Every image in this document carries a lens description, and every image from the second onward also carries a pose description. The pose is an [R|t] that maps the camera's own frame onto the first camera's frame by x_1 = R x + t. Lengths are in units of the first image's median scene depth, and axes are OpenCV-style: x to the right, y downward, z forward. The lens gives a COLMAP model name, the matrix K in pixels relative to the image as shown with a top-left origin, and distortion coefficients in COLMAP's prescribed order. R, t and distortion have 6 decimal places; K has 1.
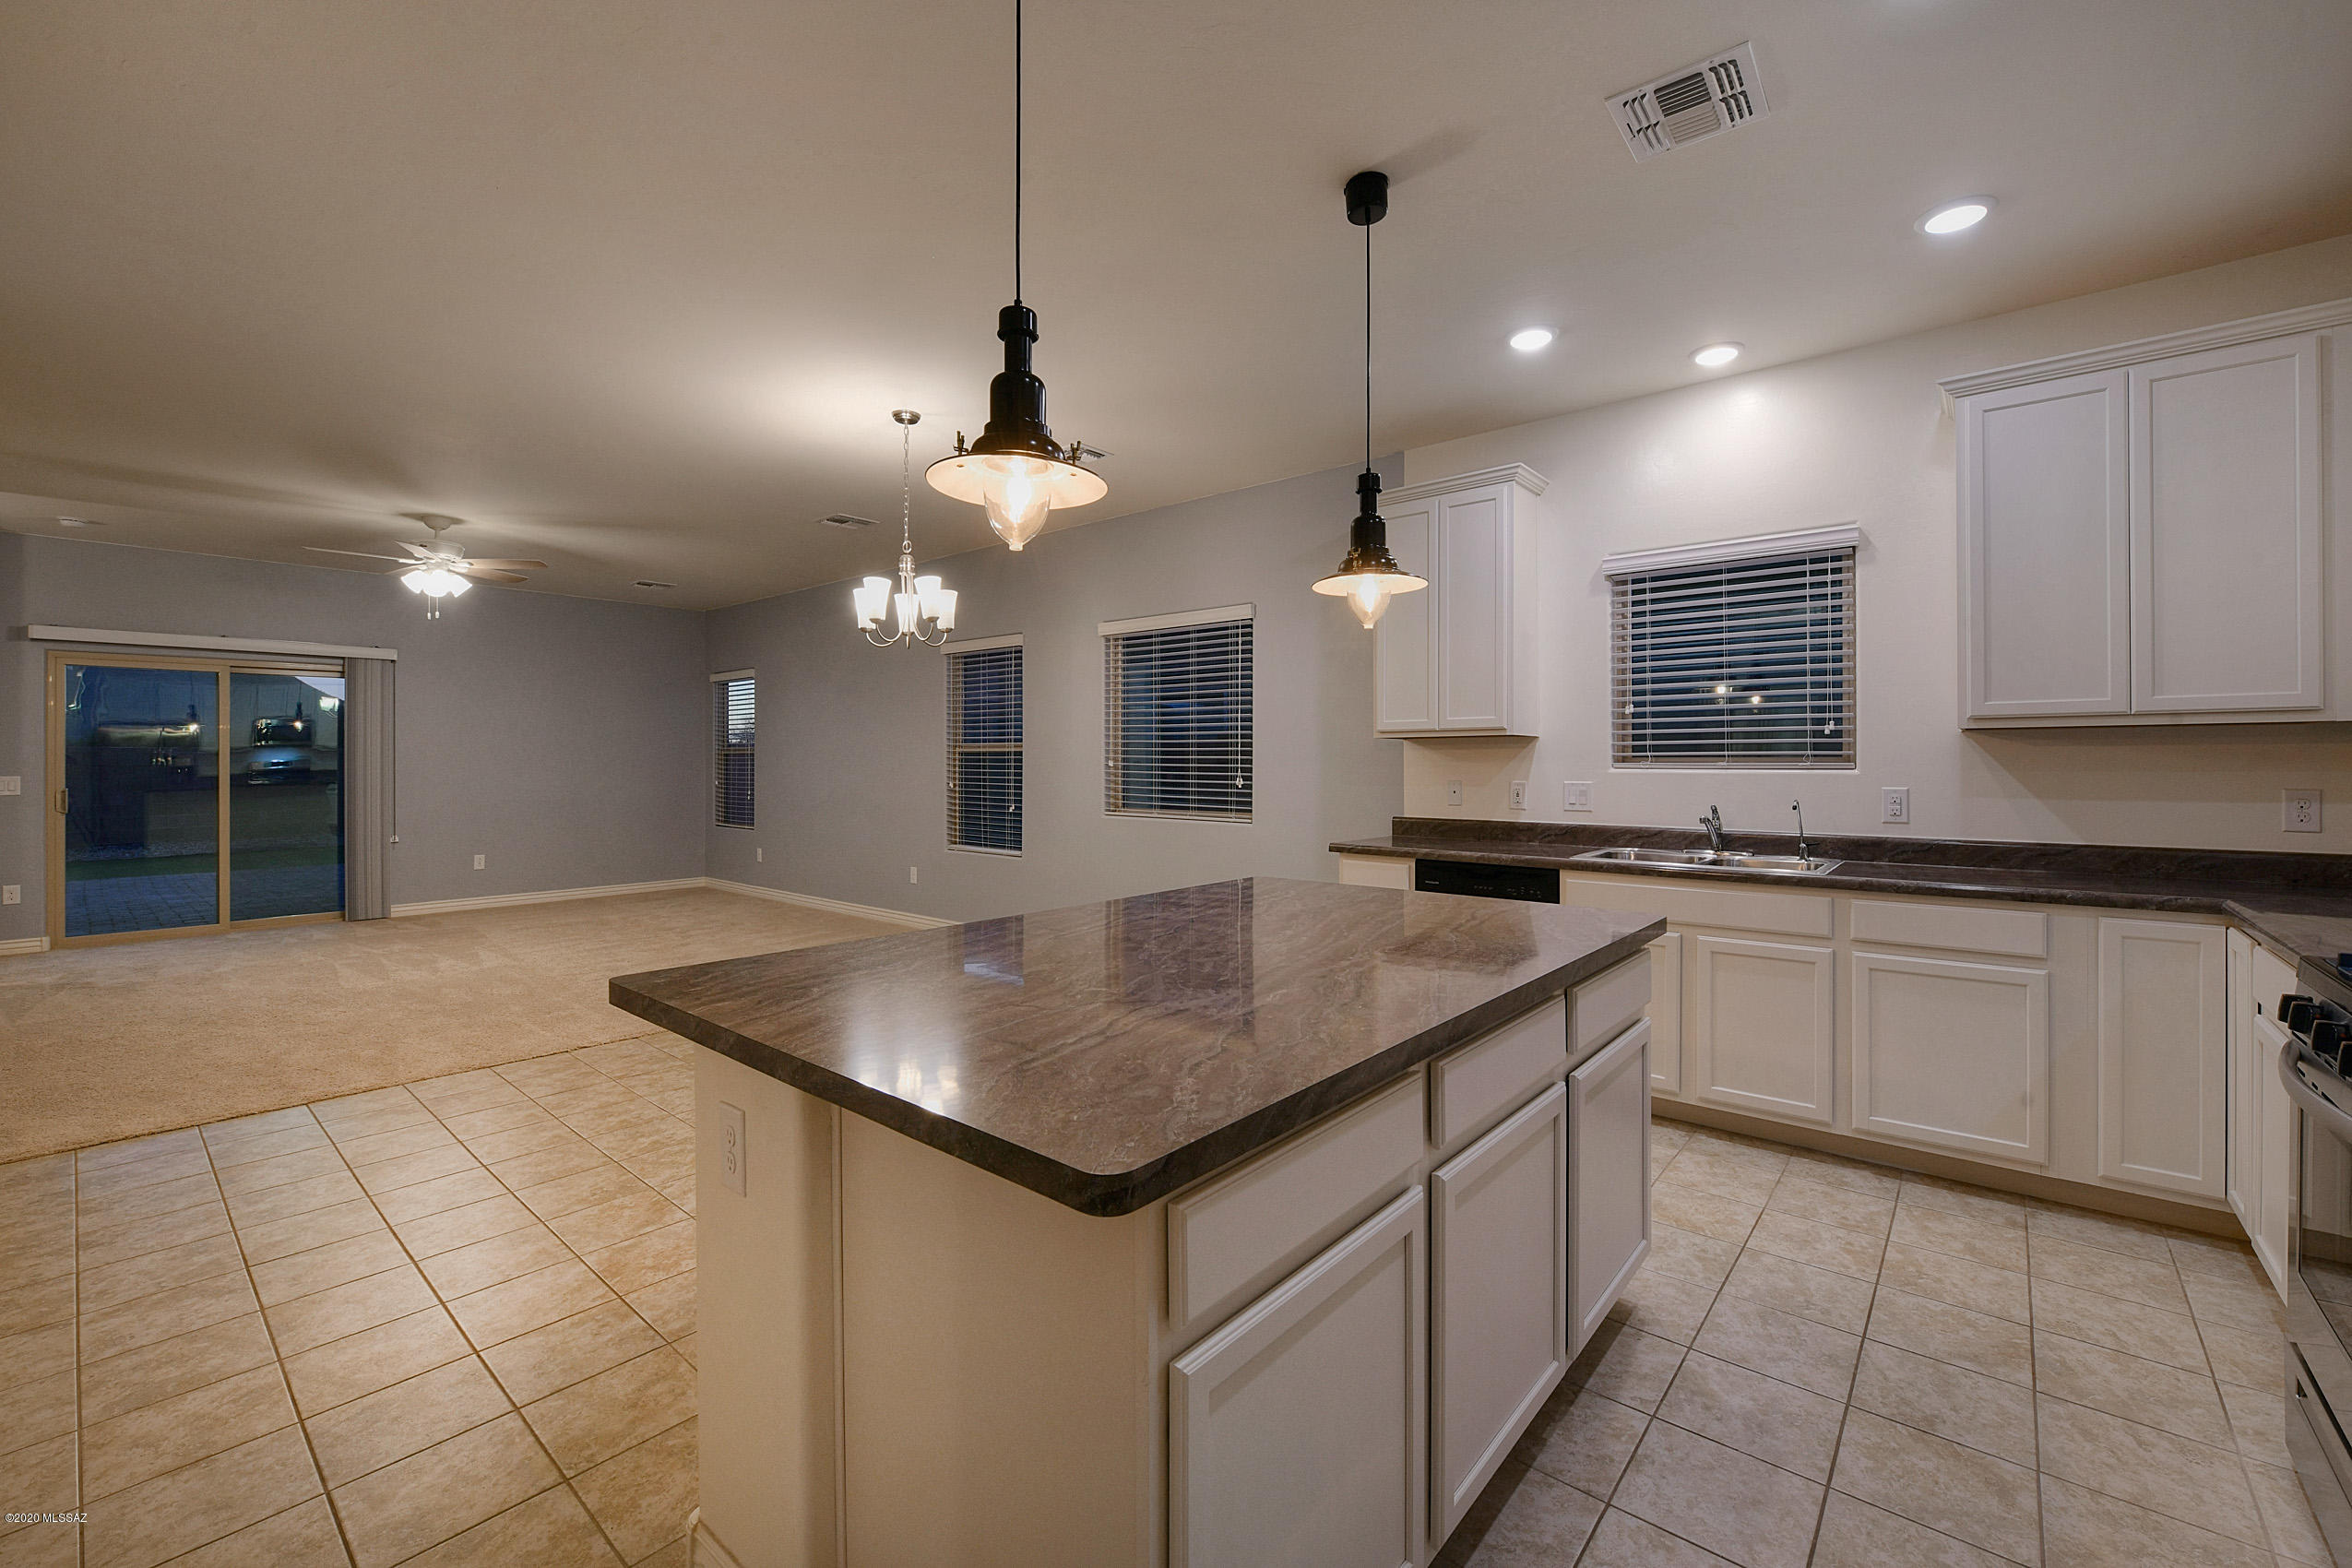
lens RADIAL K [[958.7, 0, 1191.0], [0, 958.7, 762.2], [0, 0, 1]] dist [-0.004100, -0.001269]
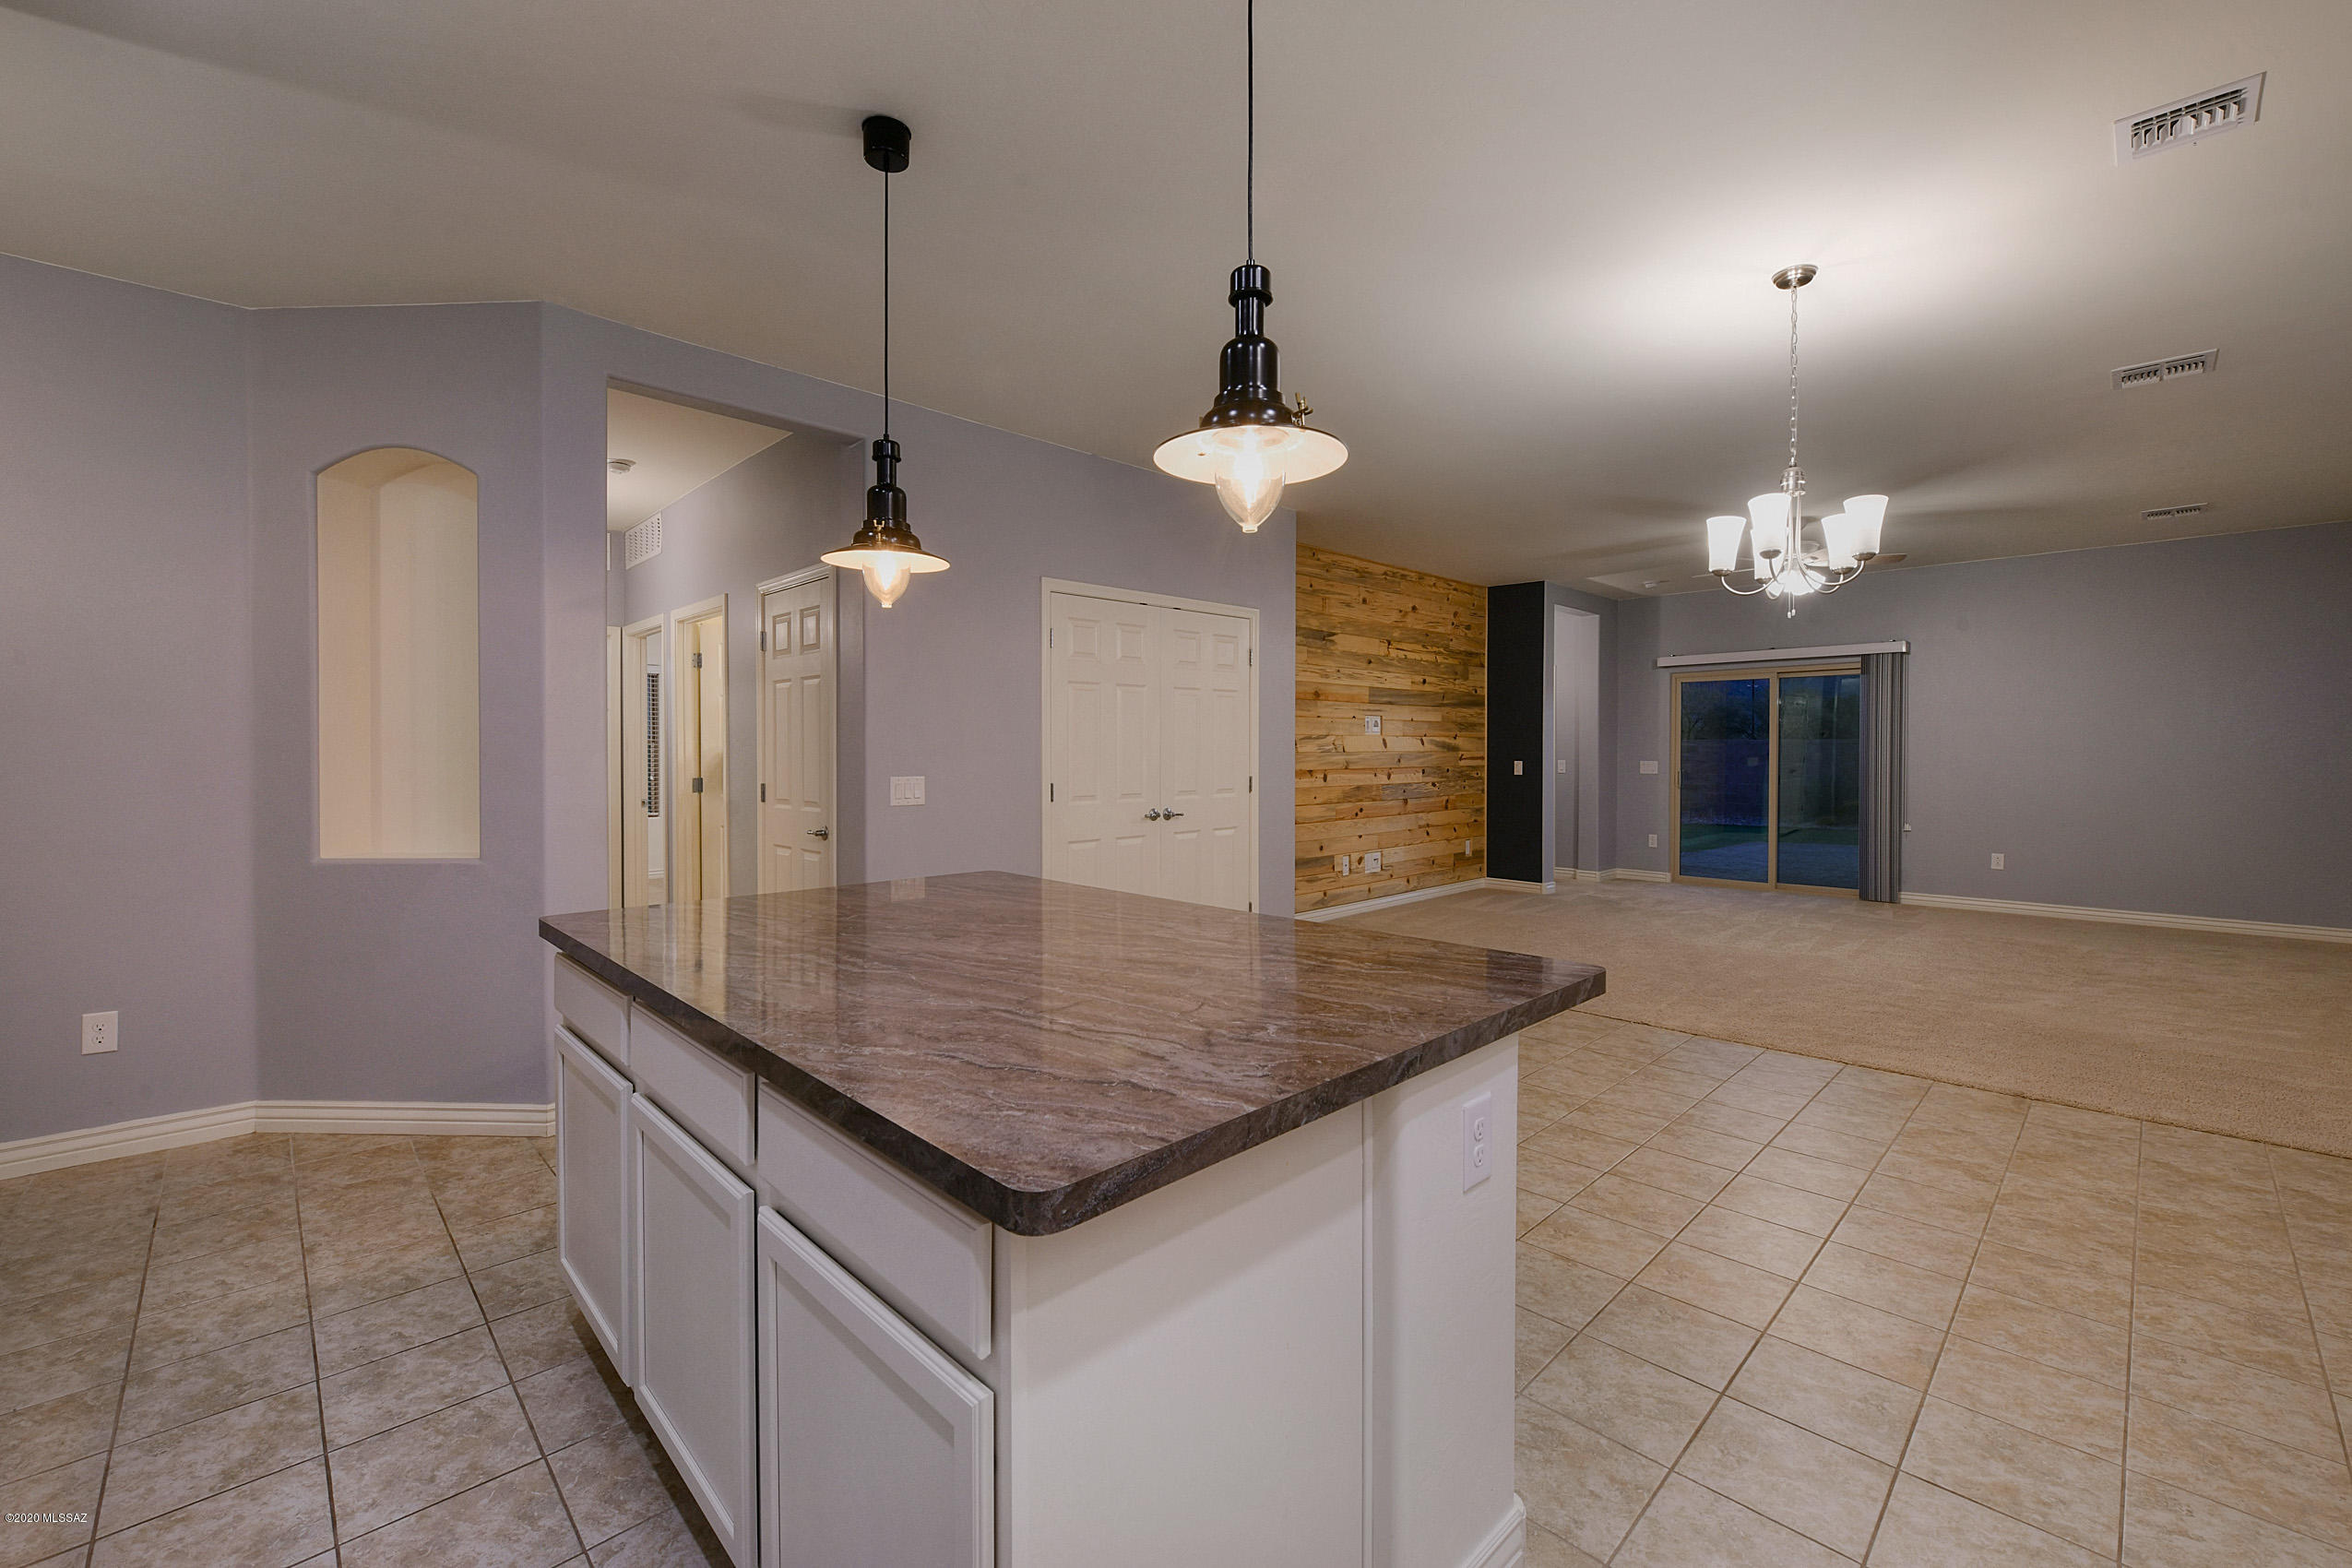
lens RADIAL K [[958.7, 0, 1178.6], [0, 958.7, 762.8], [0, 0, 1]] dist [-0.004100, -0.001269]
pose [[-0.088544, 0.012463, -0.995994, 0.304769], [-0.000152, 0.999922, 0.012526, -0.001189], [0.996072, 0.001261, -0.088535, 0.390694]]
